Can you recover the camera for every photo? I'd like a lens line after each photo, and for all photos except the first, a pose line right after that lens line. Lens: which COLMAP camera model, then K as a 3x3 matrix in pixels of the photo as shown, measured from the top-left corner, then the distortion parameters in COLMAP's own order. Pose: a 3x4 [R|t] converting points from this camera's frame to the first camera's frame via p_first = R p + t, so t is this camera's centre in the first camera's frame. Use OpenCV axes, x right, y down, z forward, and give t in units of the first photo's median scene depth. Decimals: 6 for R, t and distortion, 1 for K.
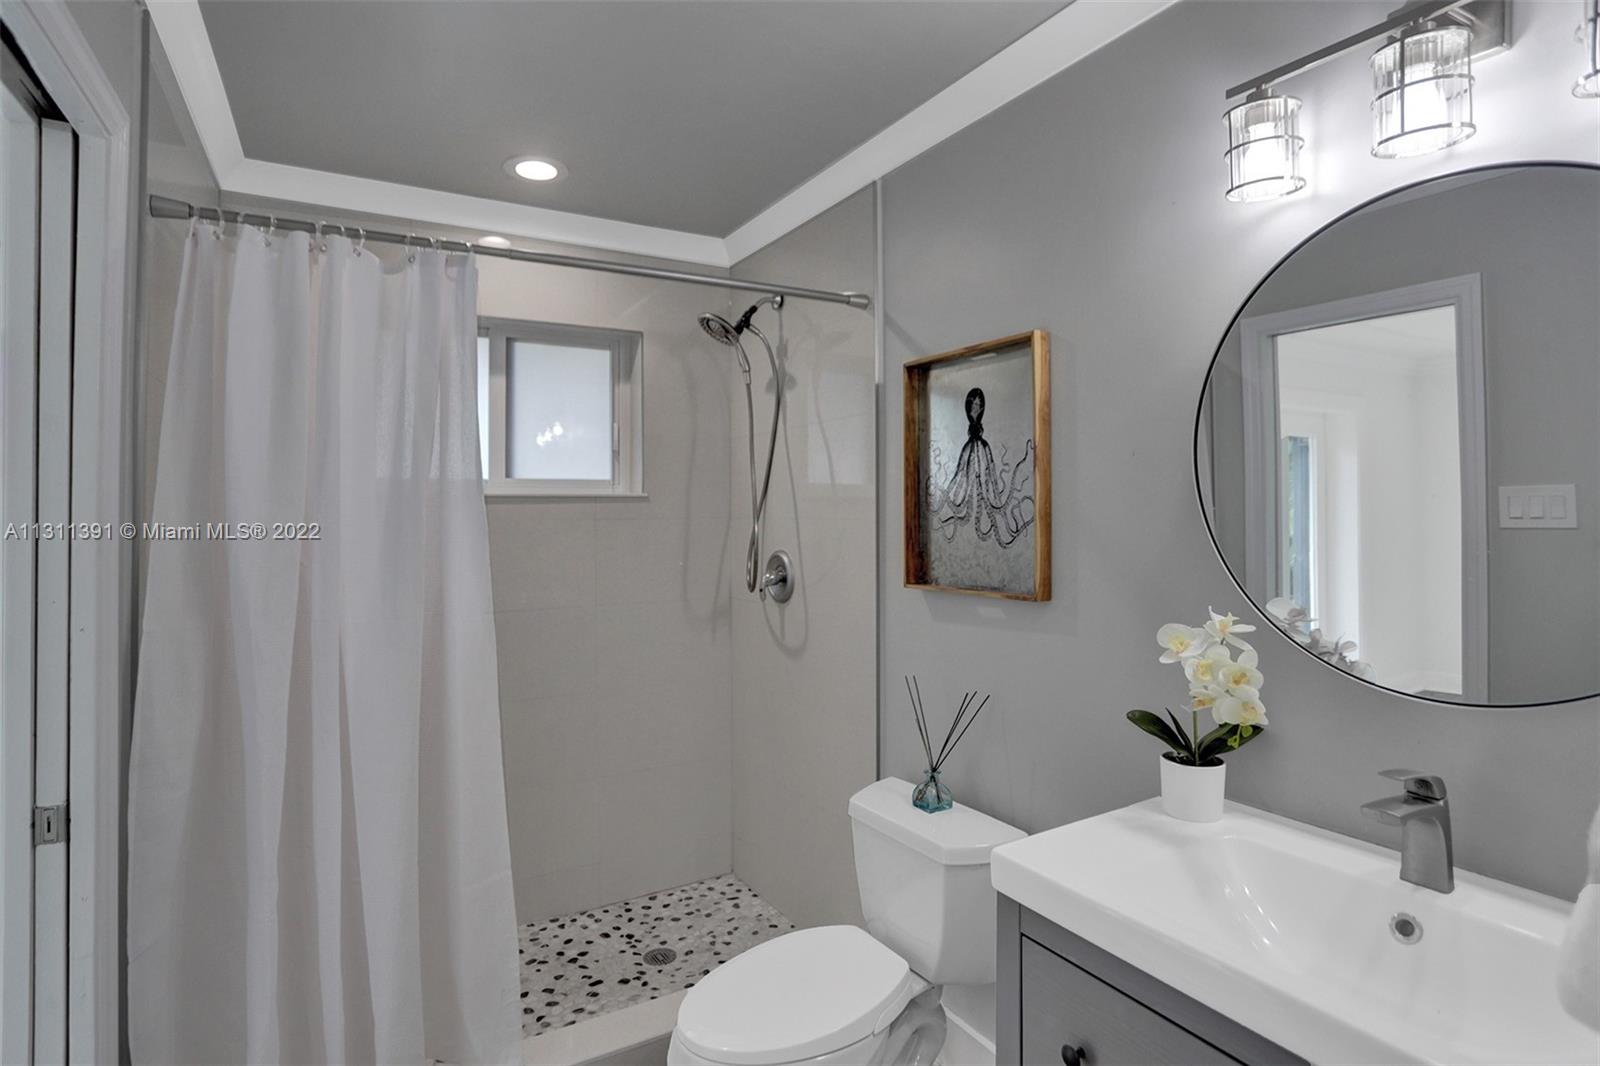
lens RADIAL K [[800.9, 0, 796.0], [0, 800.9, 521.3], [0, 0, 1]] dist [-0.045424, 0.022019]
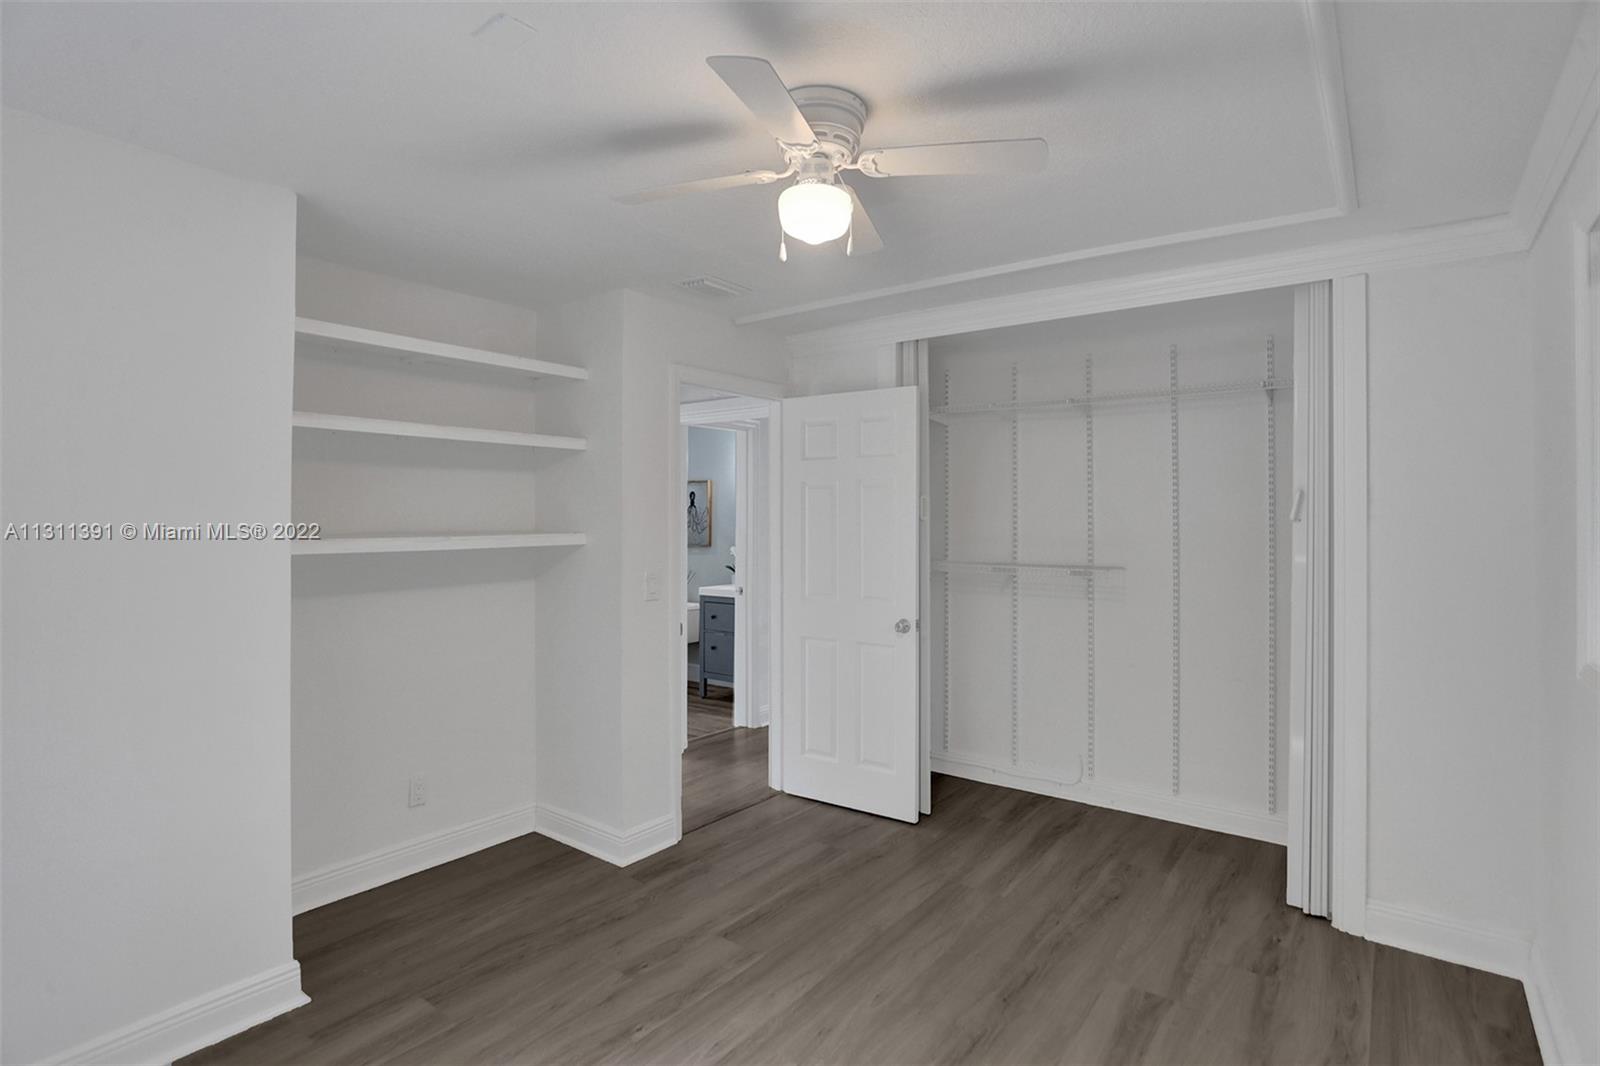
lens RADIAL K [[800.9, 0, 796.0], [0, 800.9, 521.3], [0, 0, 1]] dist [-0.045424, 0.022019]
pose [[0.927982, -0.000108, 0.372625, -0.749814], [0.003766, 0.999952, -0.009090, 0.008073], [-0.372606, 0.009839, 0.927938, -2.760548]]
